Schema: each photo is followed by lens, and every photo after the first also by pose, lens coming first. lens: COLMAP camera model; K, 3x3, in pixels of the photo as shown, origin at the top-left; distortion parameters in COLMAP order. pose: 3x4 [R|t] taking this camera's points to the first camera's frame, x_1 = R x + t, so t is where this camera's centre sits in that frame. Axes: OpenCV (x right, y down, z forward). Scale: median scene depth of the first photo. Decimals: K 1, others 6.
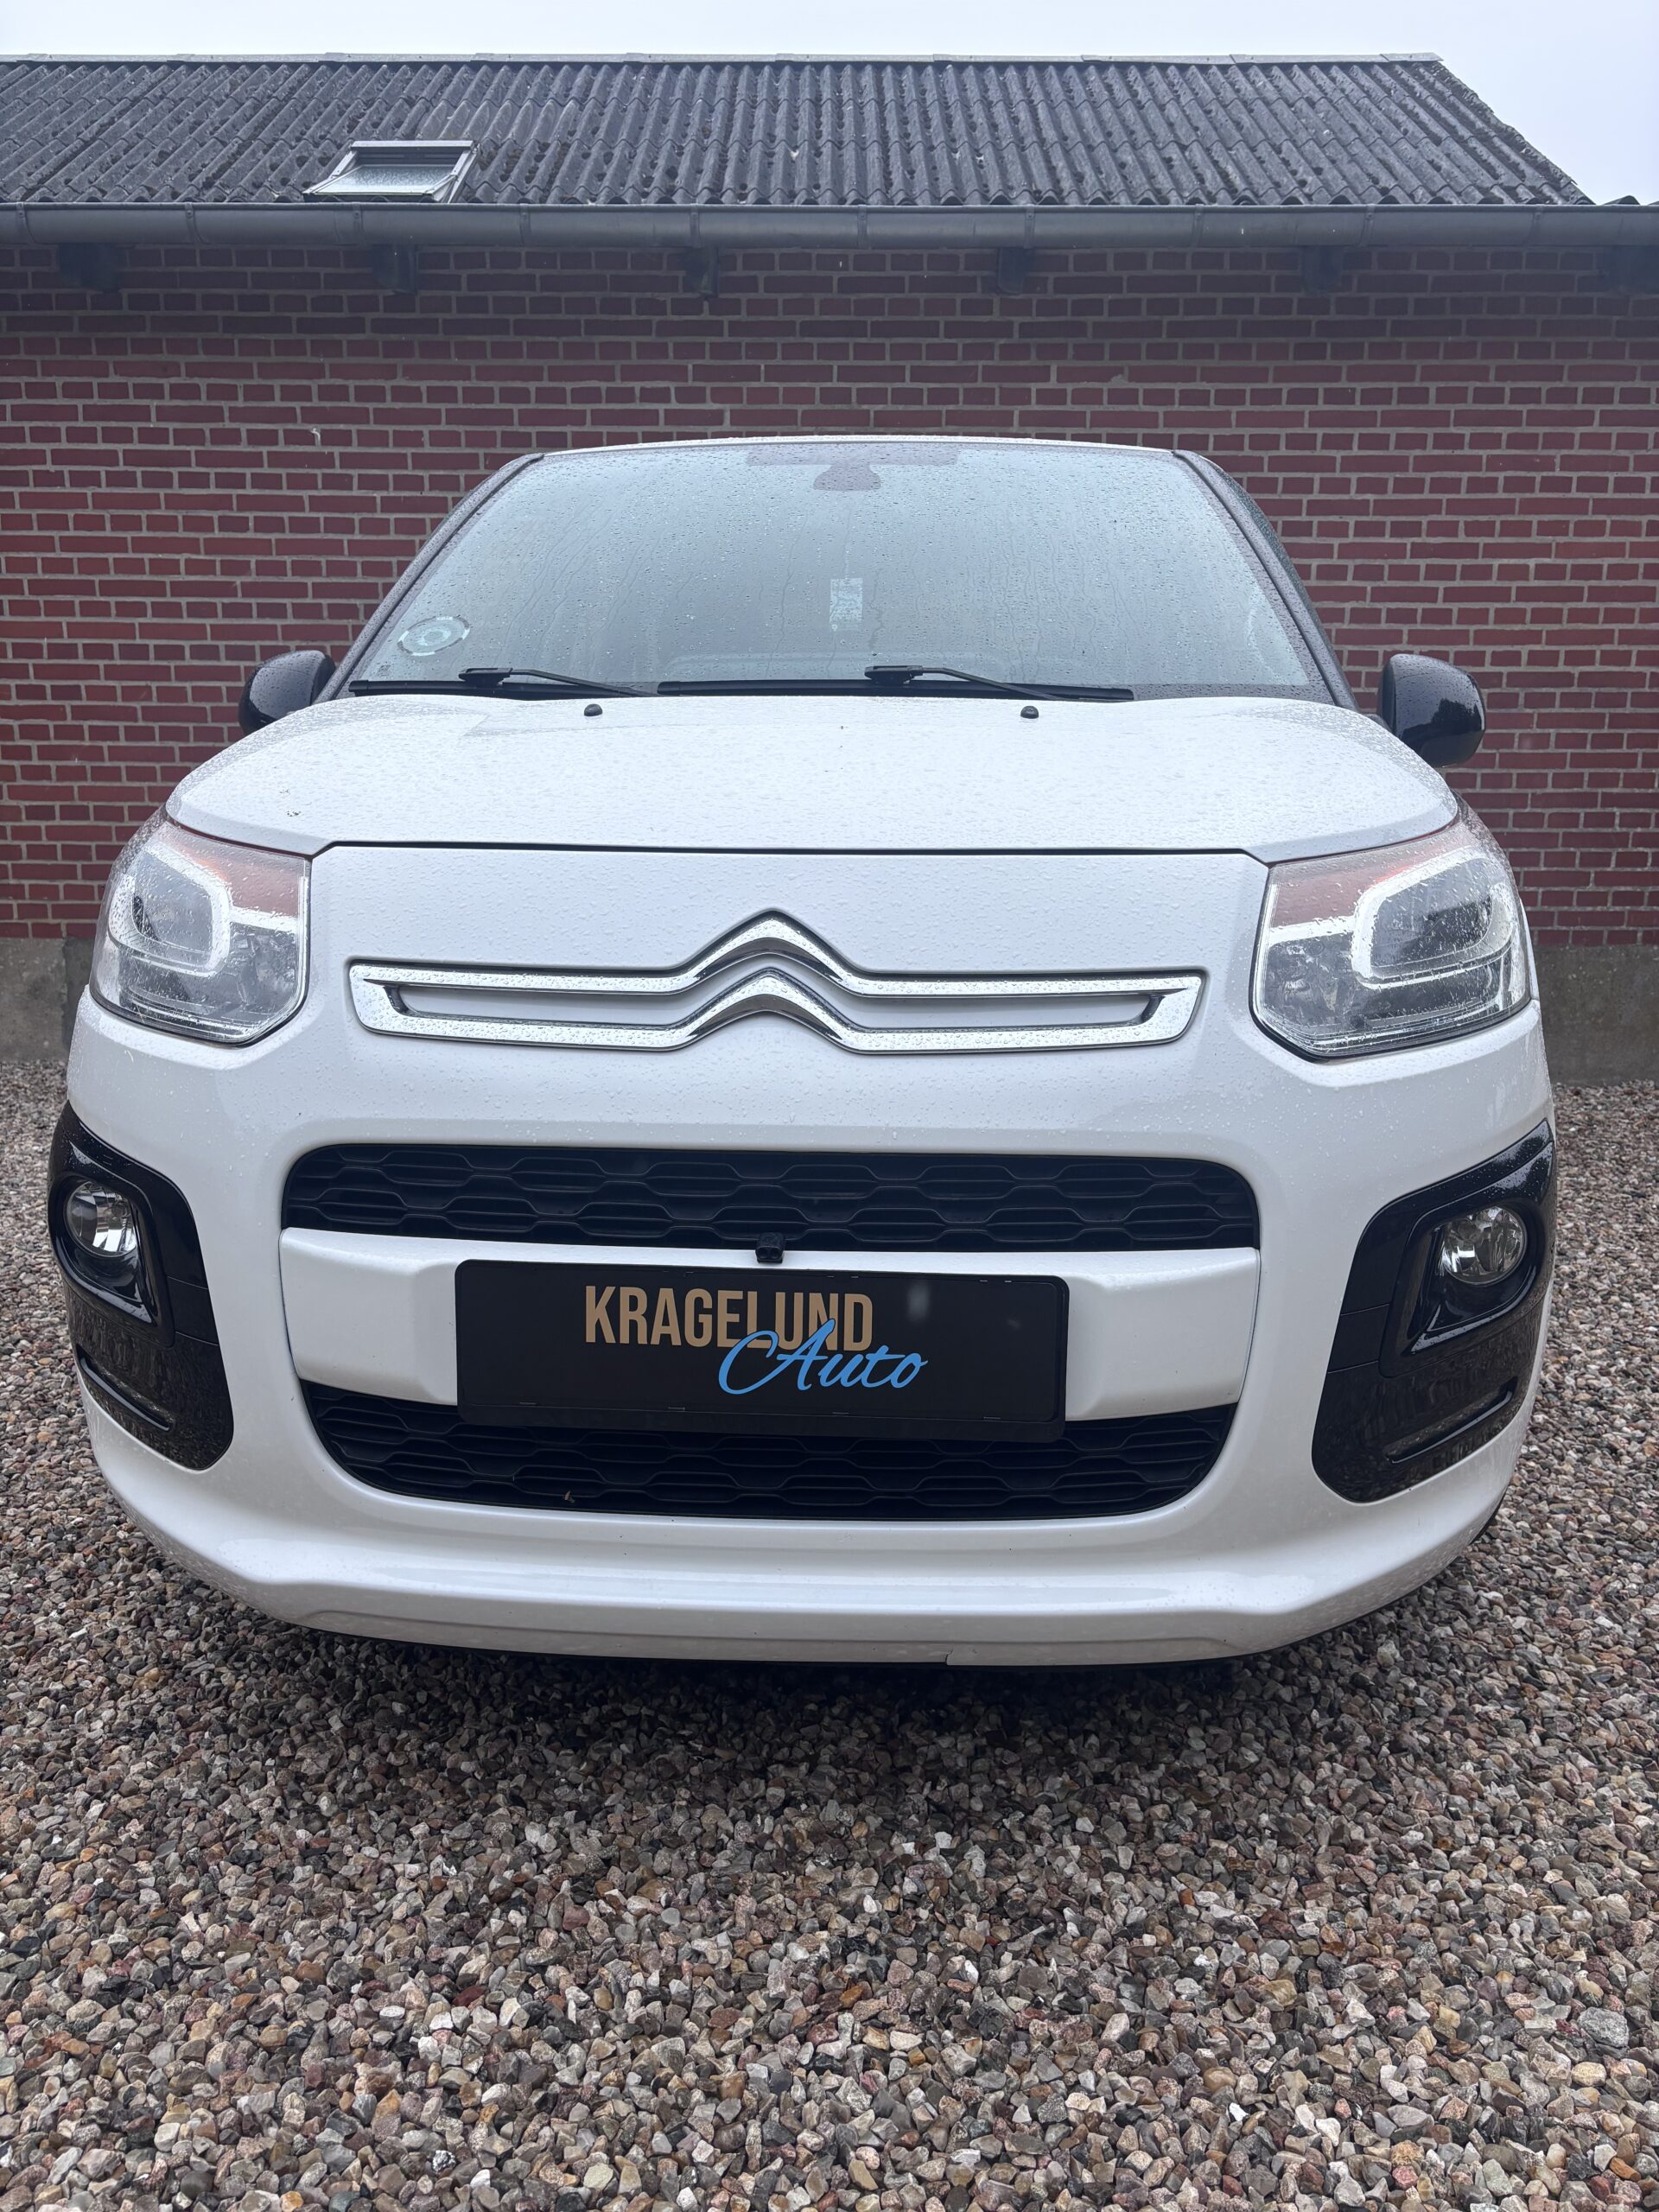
lens RADIAL K [[1688.3, 0, 829.5], [0, 1688.3, 1106.0], [0, 0, 1]] dist [0.052791, -0.049981]
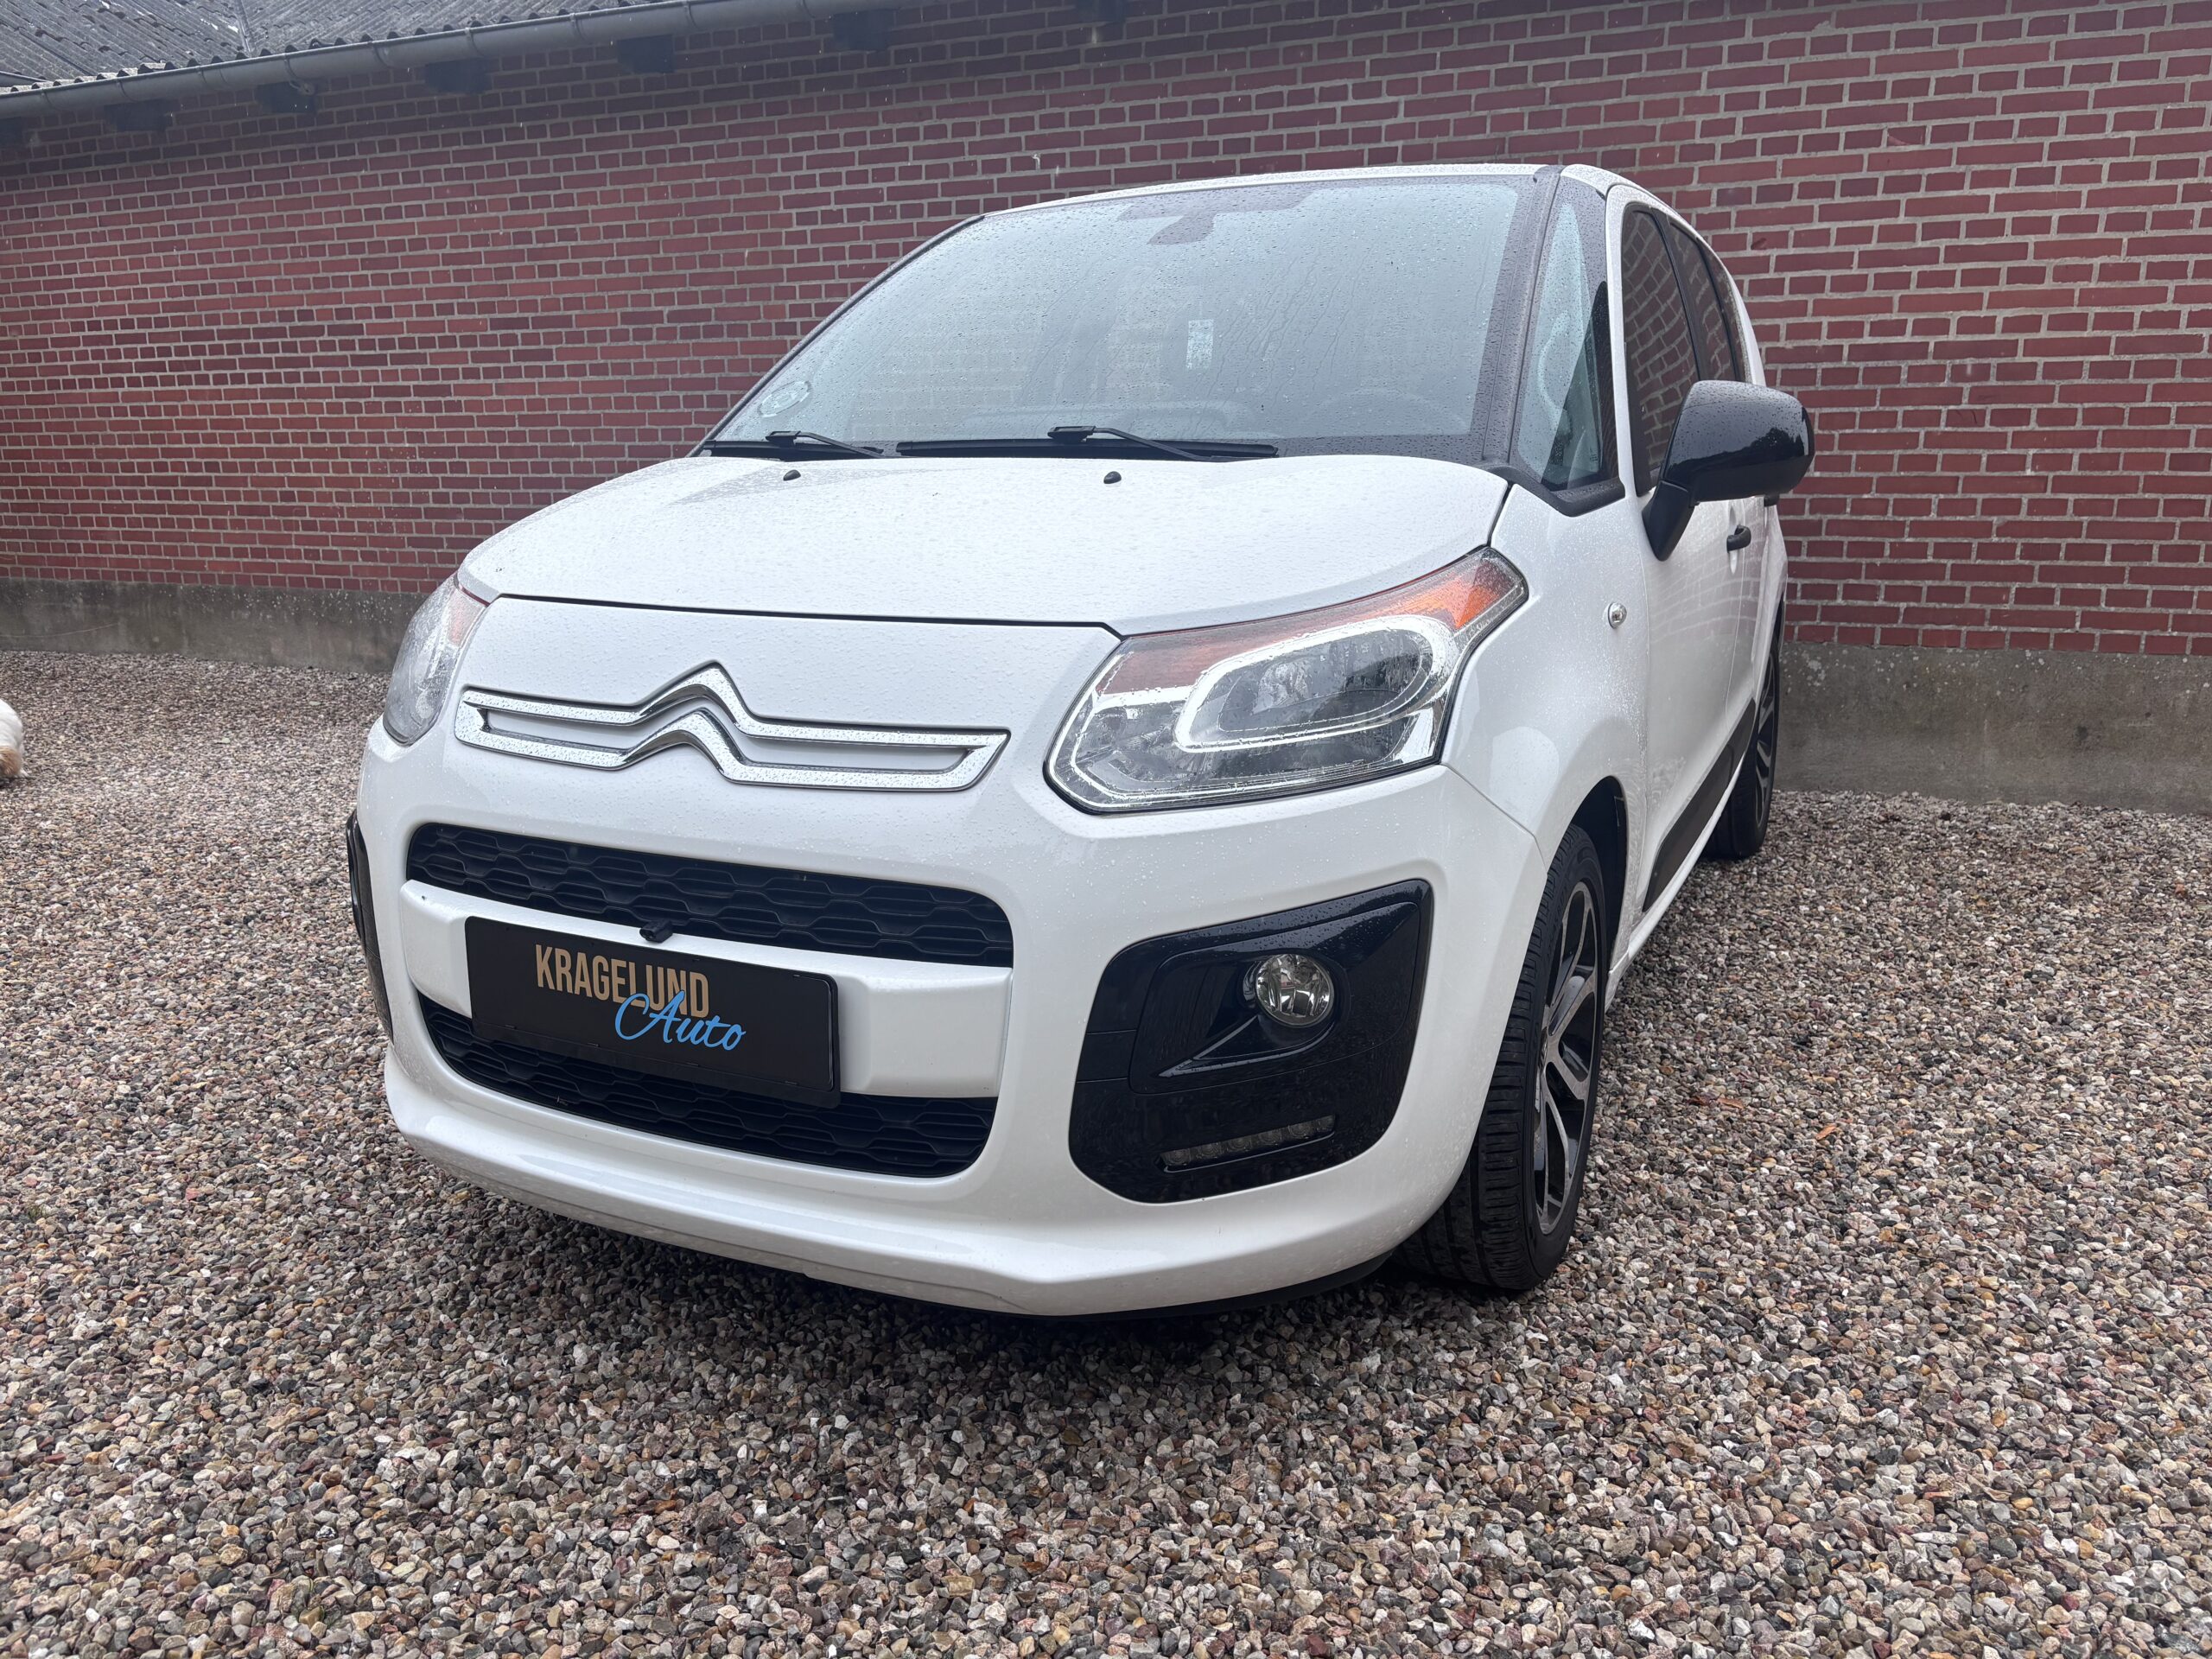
lens RADIAL K [[1688.3, 0, 1106.0], [0, 1688.3, 829.5], [0, 0, 1]] dist [0.052791, -0.049981]
pose [[0.917156, 0.076825, -0.391053, 0.765106], [-0.059974, 0.996676, 0.055143, -0.082693], [0.393989, -0.027122, 0.918715, -0.046964]]
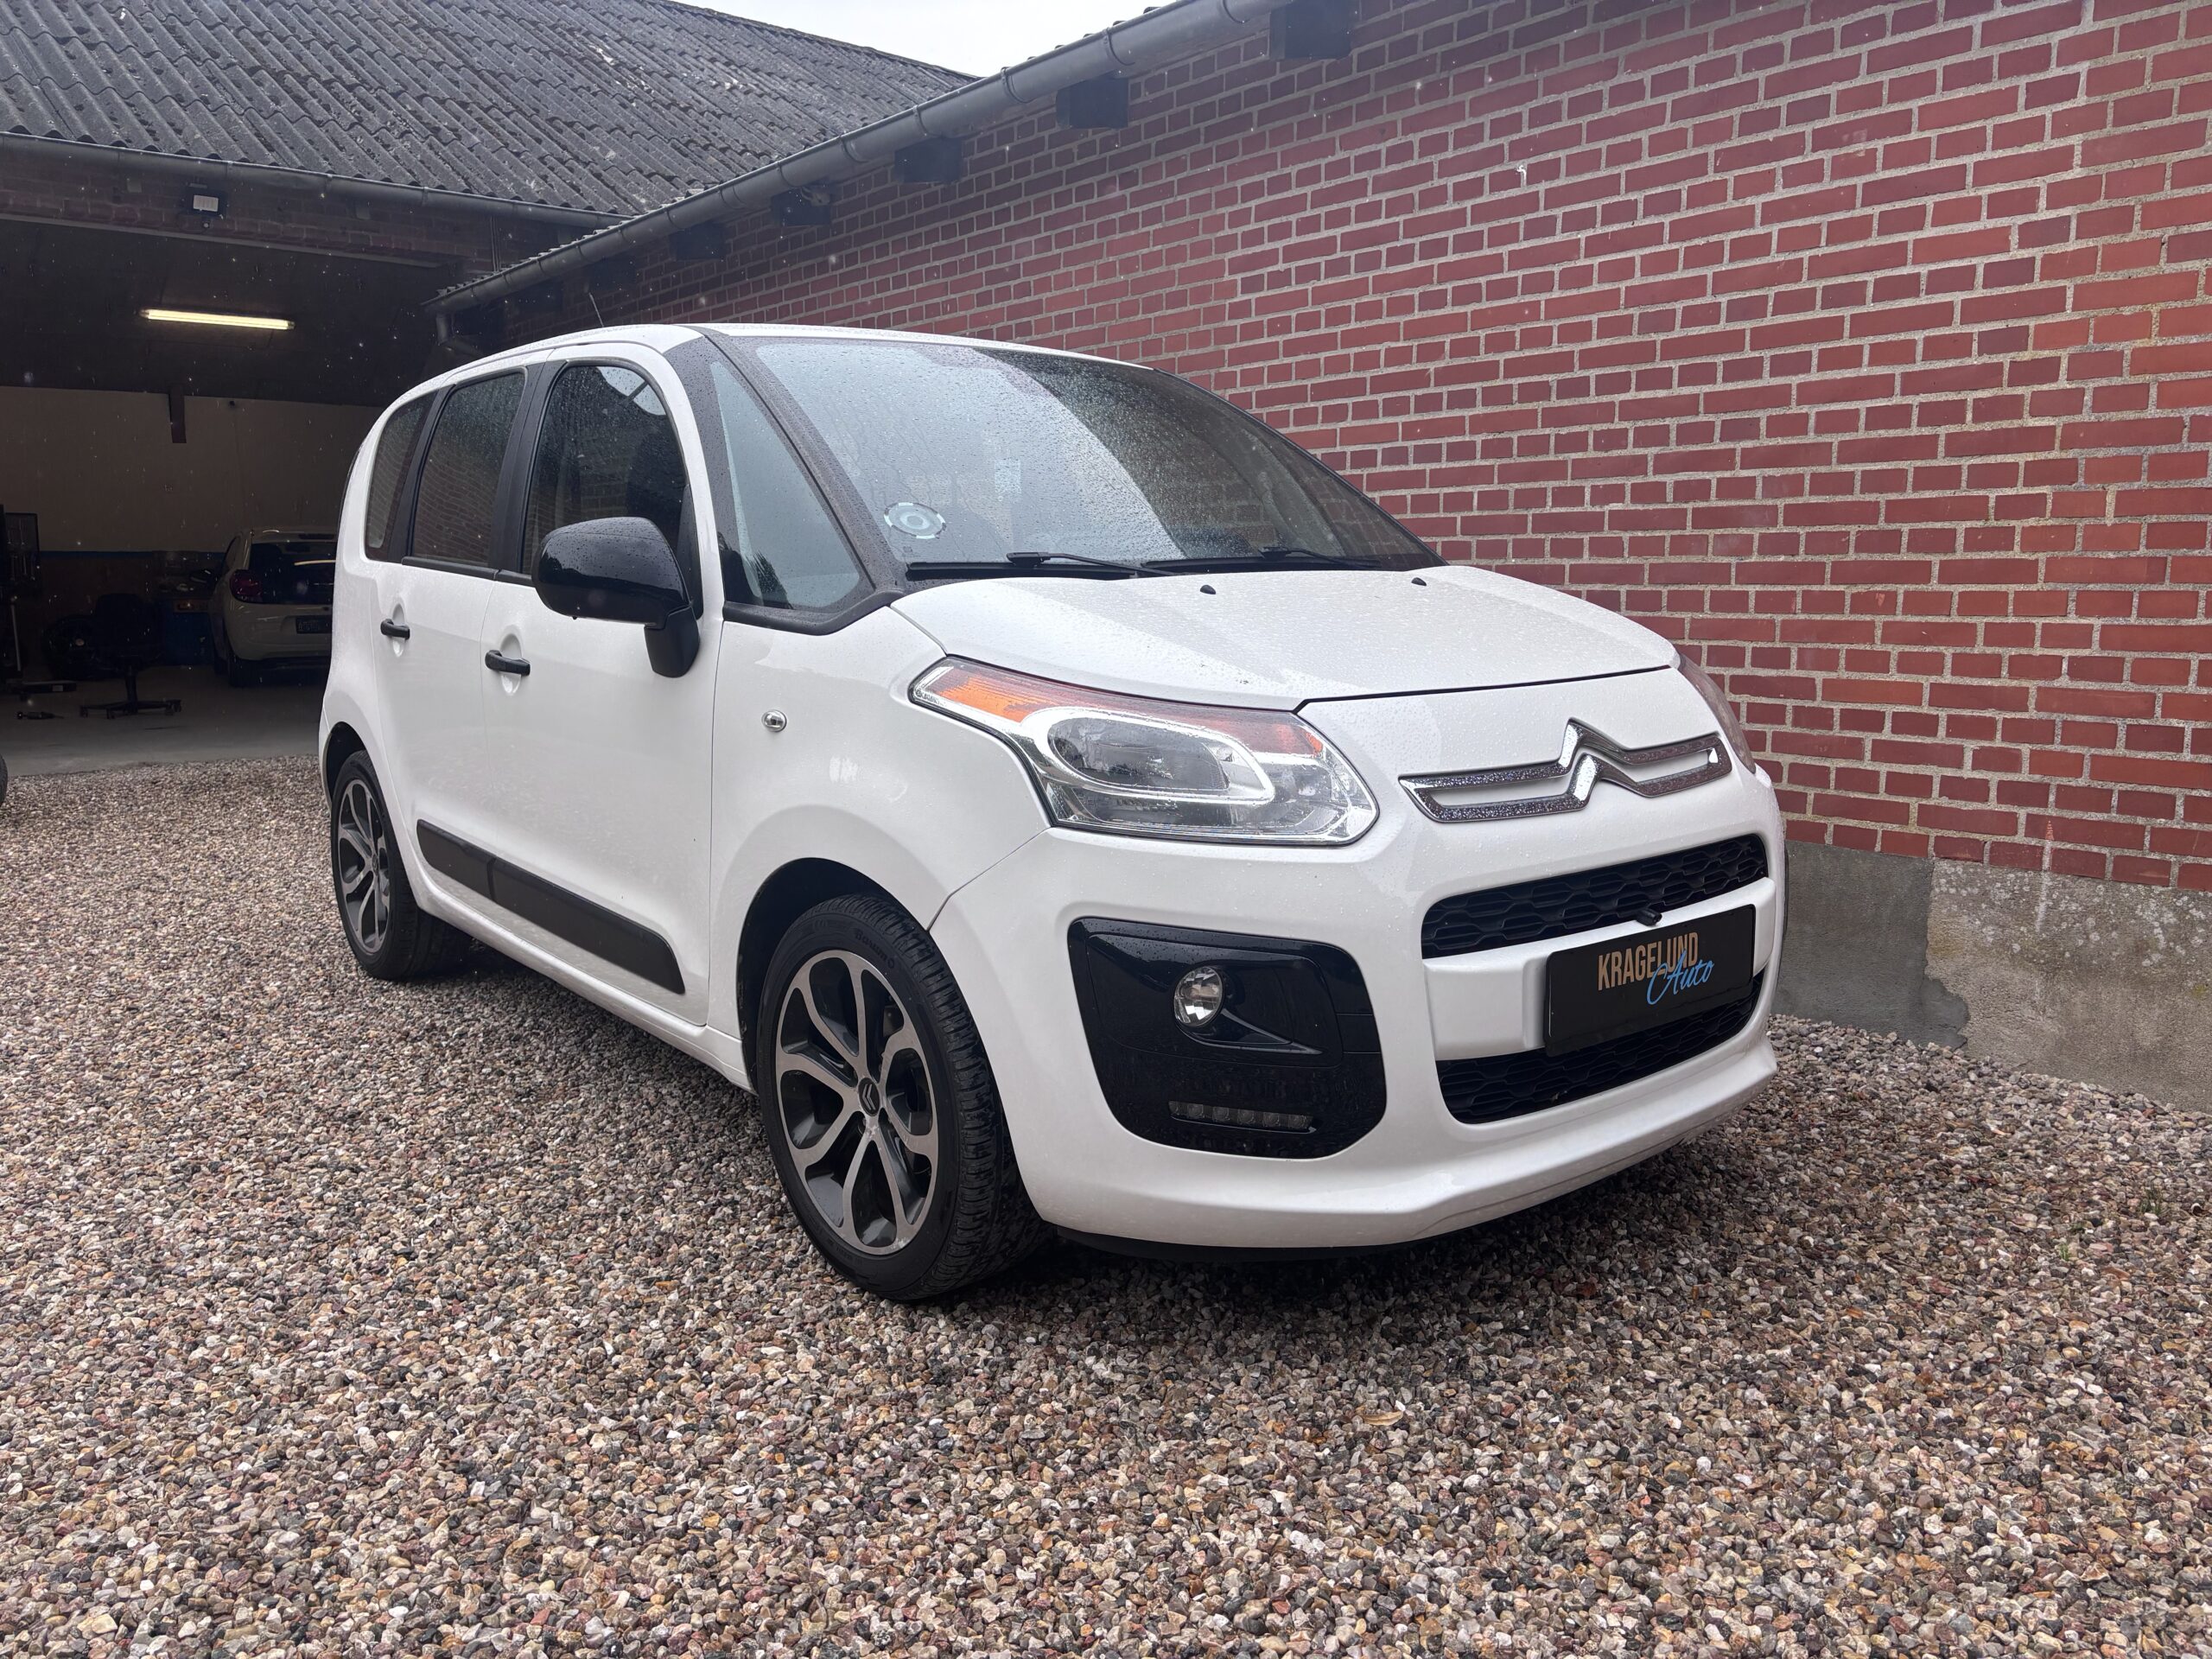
lens RADIAL K [[1688.3, 0, 1106.0], [0, 1688.3, 829.5], [0, 0, 1]] dist [0.052791, -0.049981]
pose [[0.750269, -0.118634, 0.650401, -1.522415], [0.157393, 0.987535, -0.001432, -0.085338], [-0.642124, 0.103443, 0.759589, 0.041913]]
